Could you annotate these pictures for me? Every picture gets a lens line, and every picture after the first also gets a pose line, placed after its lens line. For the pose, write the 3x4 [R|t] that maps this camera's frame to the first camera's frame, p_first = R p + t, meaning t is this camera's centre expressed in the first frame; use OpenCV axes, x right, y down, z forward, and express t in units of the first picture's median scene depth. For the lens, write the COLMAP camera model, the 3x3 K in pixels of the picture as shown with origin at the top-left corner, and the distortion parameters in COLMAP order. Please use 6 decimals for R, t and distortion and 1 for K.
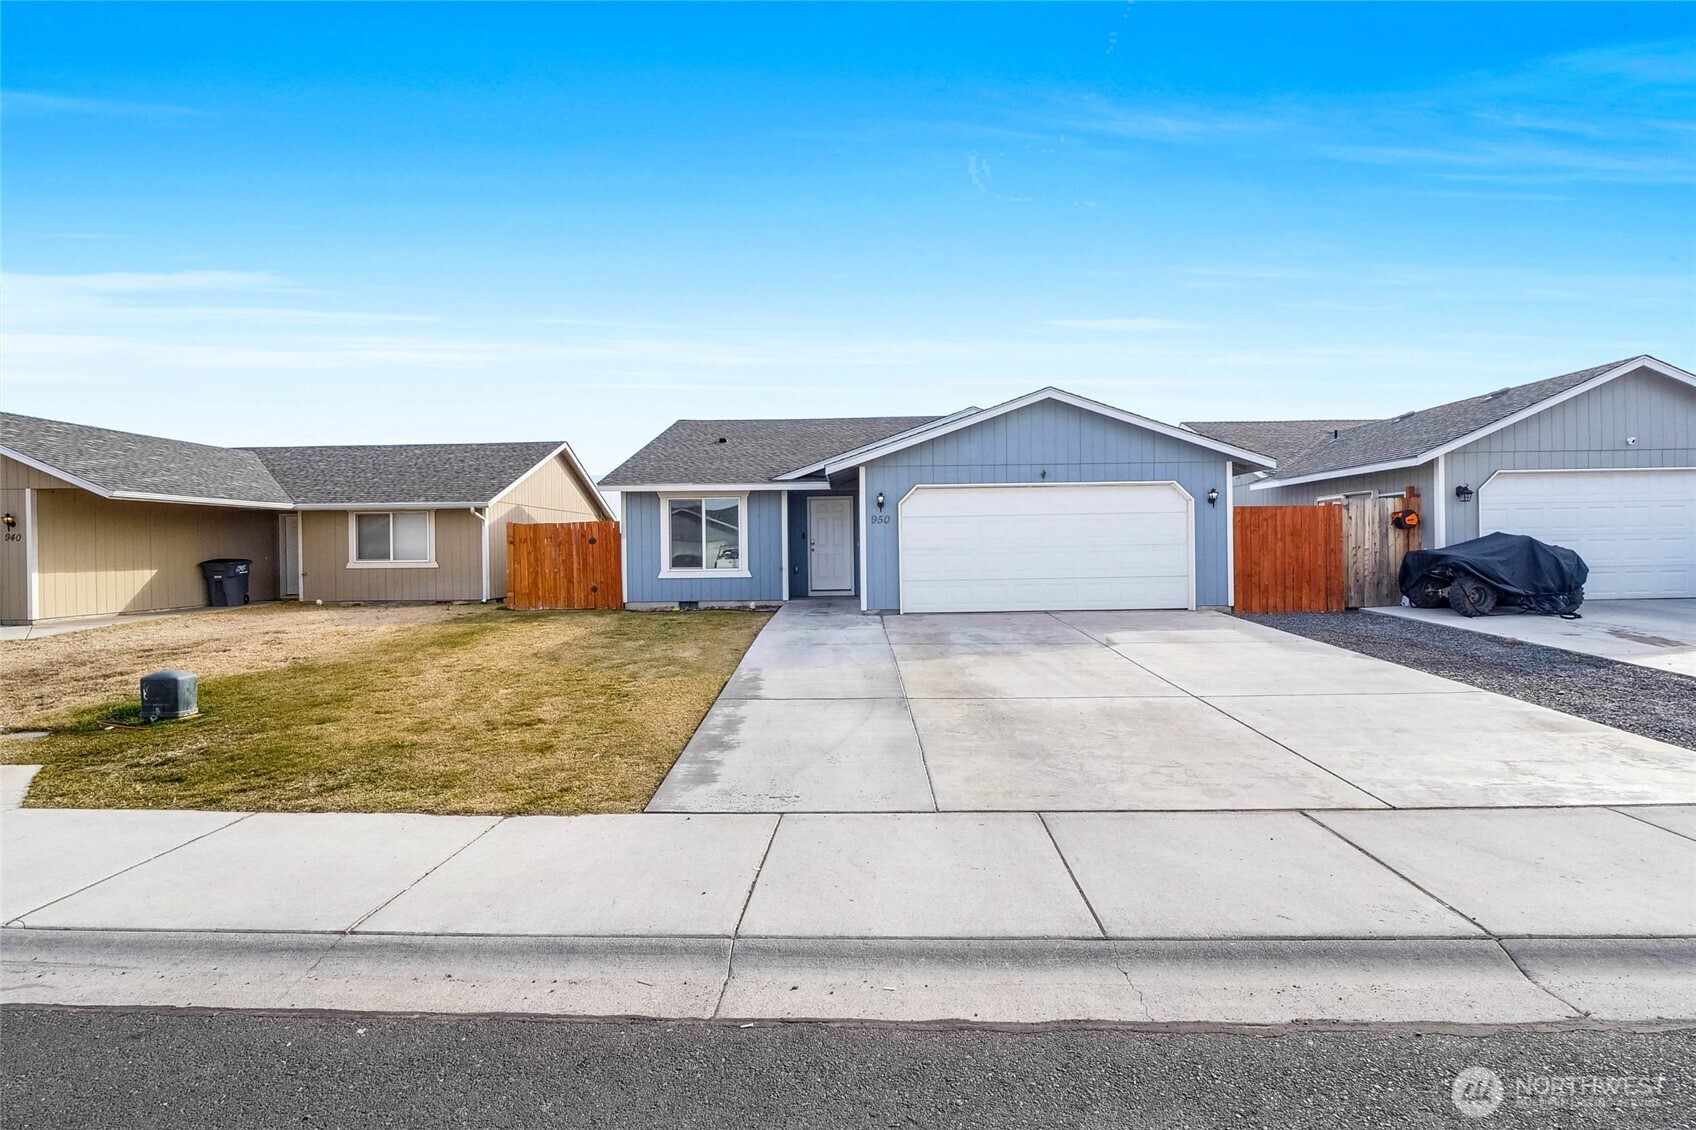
lens RADIAL K [[795.2, 0, 841.9], [0, 795.2, 554.4], [0, 0, 1]] dist [-0.019566, -0.000400]
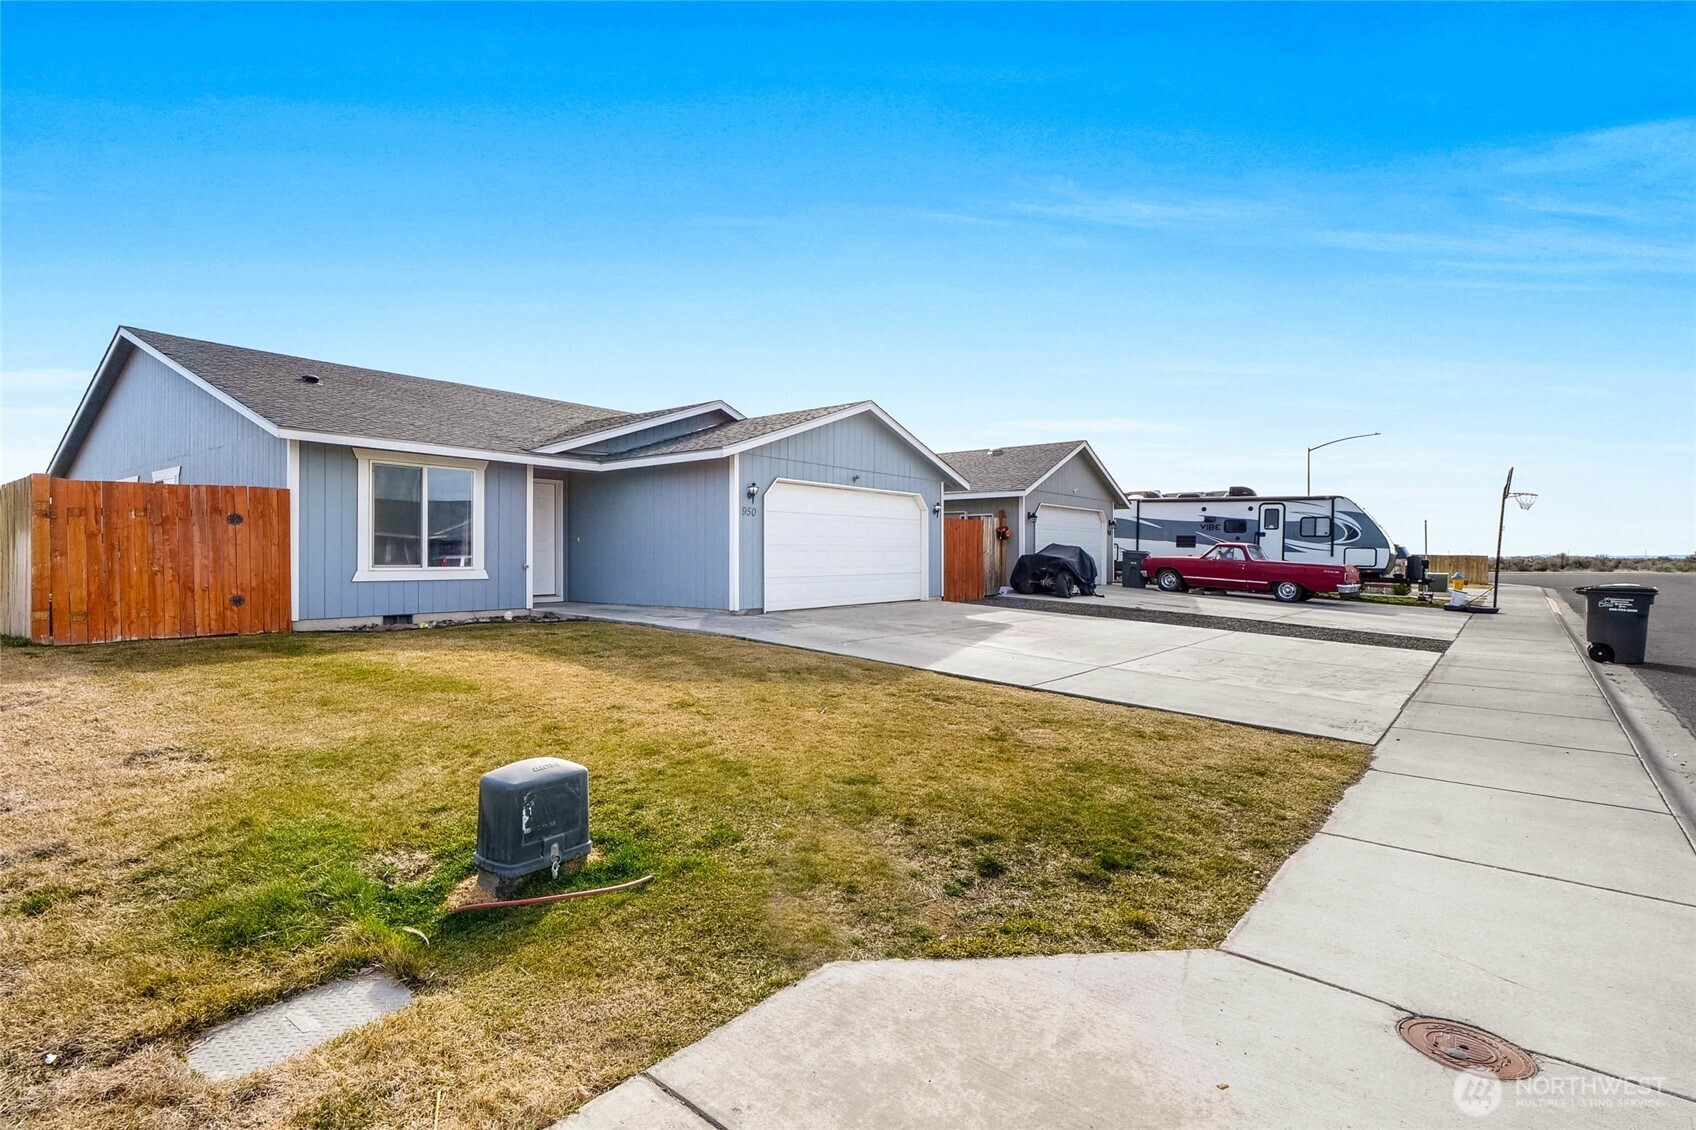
lens RADIAL K [[822.4, 0, 848.0], [0, 822.4, 565.0], [0, 0, 1]] dist [-0.001483, -0.000141]
pose [[0.607115, 0.006996, 0.794583, -0.557601], [-0.004273, 0.999976, -0.005540, 0.020020], [-0.794603, -0.000032, 0.607130, 0.286537]]
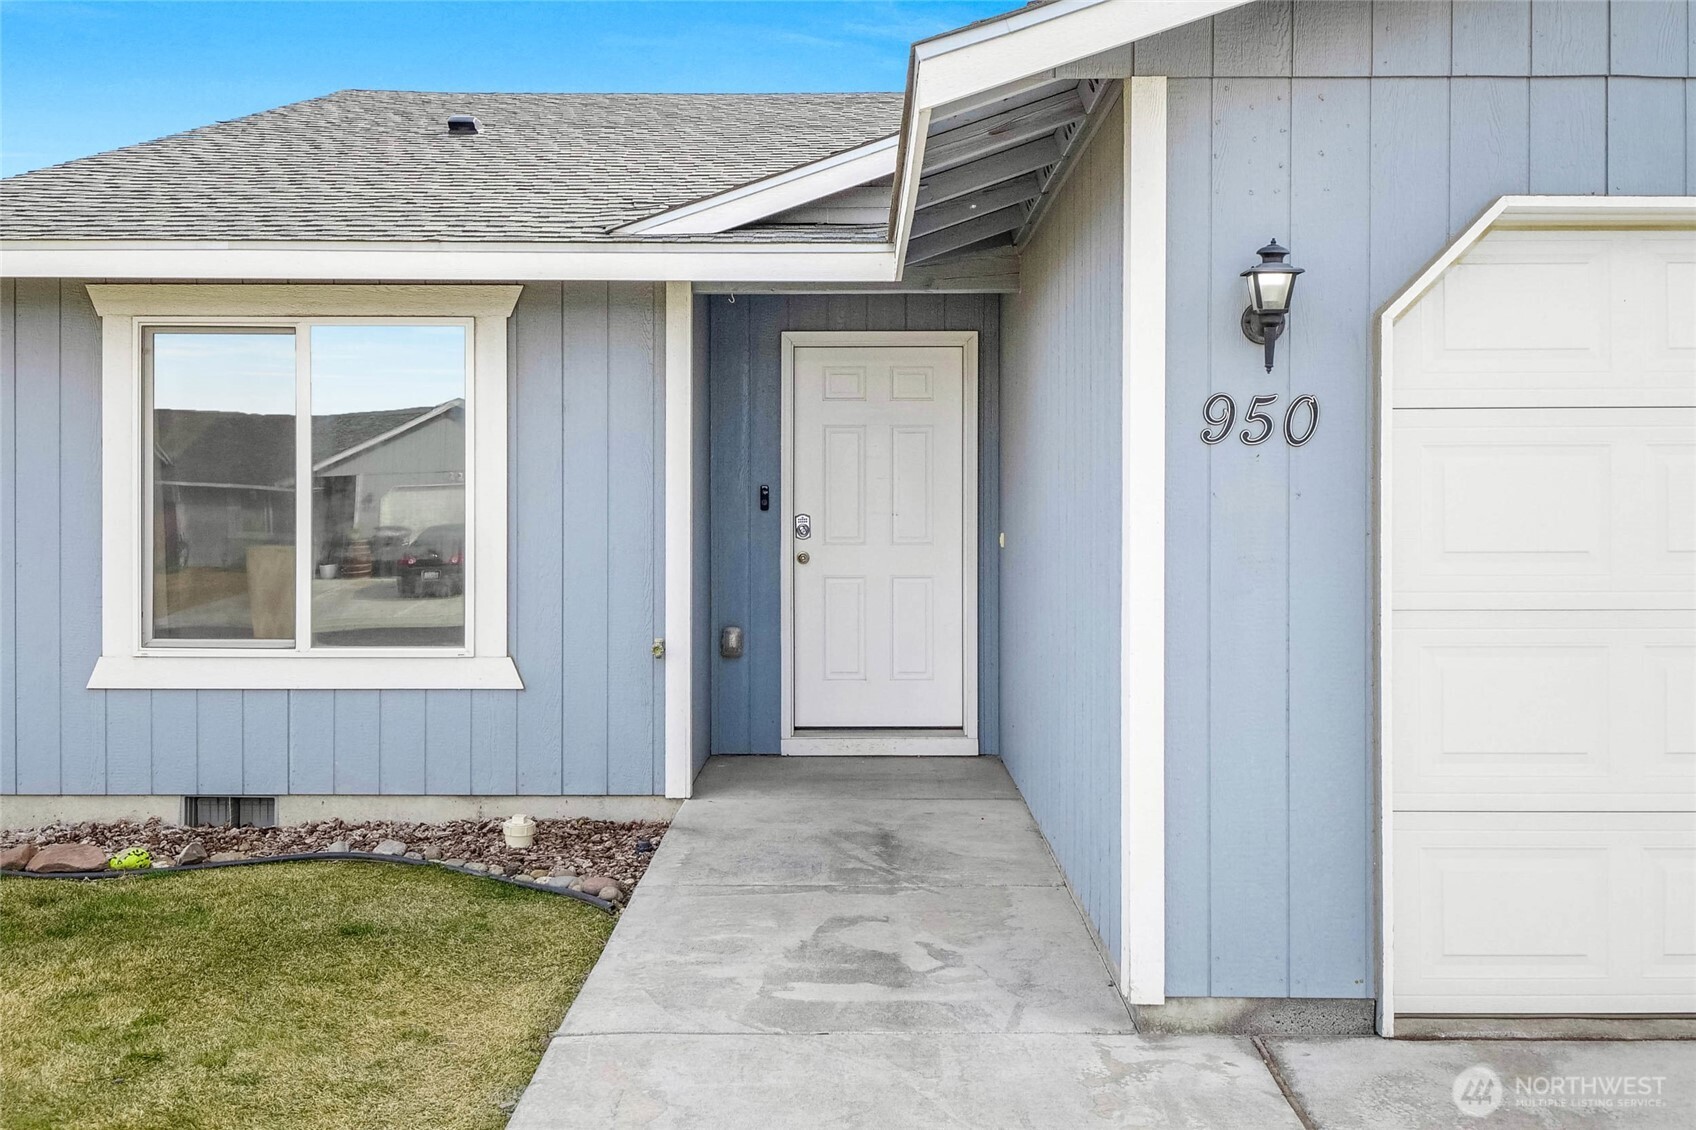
lens RADIAL K [[1664.6, 0, 848.0], [0, 1664.6, 565.0], [0, 0, 1]] dist [0.024725, 0.000035]
pose [[0.999892, 0.014209, 0.003723, -0.028629], [-0.014309, 0.999500, 0.028213, -0.020684], [-0.003320, -0.028263, 0.999595, 0.586006]]
